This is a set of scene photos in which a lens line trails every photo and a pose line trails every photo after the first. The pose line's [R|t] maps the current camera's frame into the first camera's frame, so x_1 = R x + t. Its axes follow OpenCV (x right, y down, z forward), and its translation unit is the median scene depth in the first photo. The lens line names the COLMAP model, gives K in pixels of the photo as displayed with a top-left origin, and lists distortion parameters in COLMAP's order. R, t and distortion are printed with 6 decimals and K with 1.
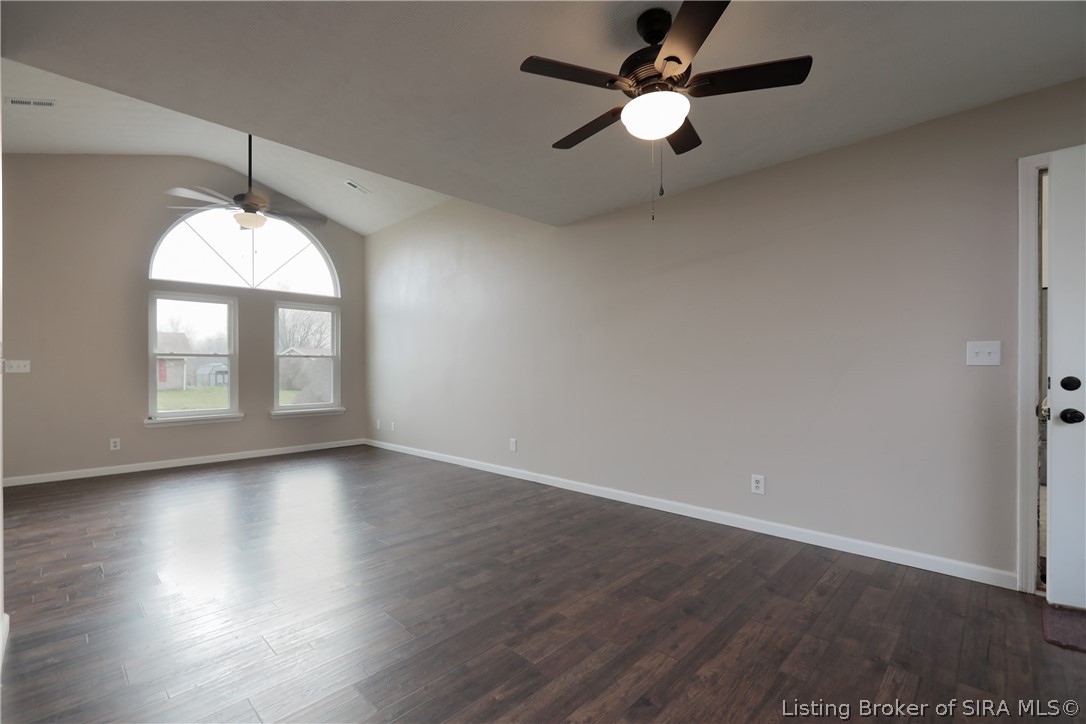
lens RADIAL K [[478.5, 0, 540.2], [0, 478.5, 368.7], [0, 0, 1]] dist [-0.007490, 0.002862]
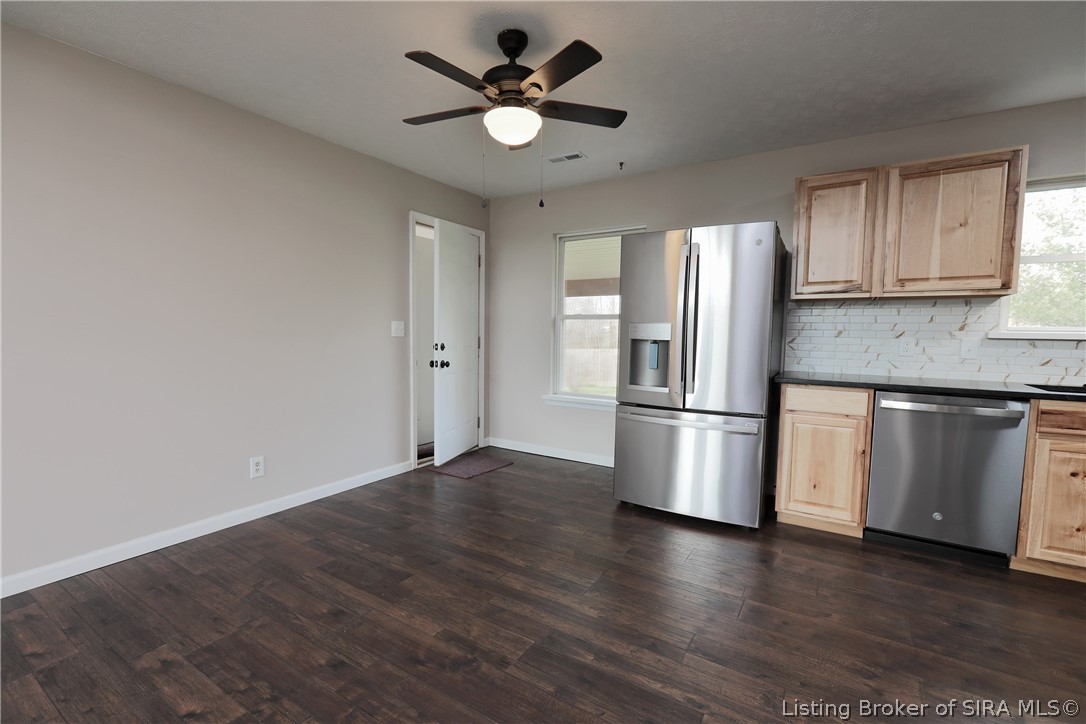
lens RADIAL K [[478.5, 0, 540.1], [0, 478.5, 368.1], [0, 0, 1]] dist [-0.007490, 0.002862]
pose [[-0.204522, -0.069085, 0.976421, -0.698365], [-0.009581, 0.997600, 0.068577, -0.014901], [-0.978815, 0.004671, -0.204693, 0.877478]]
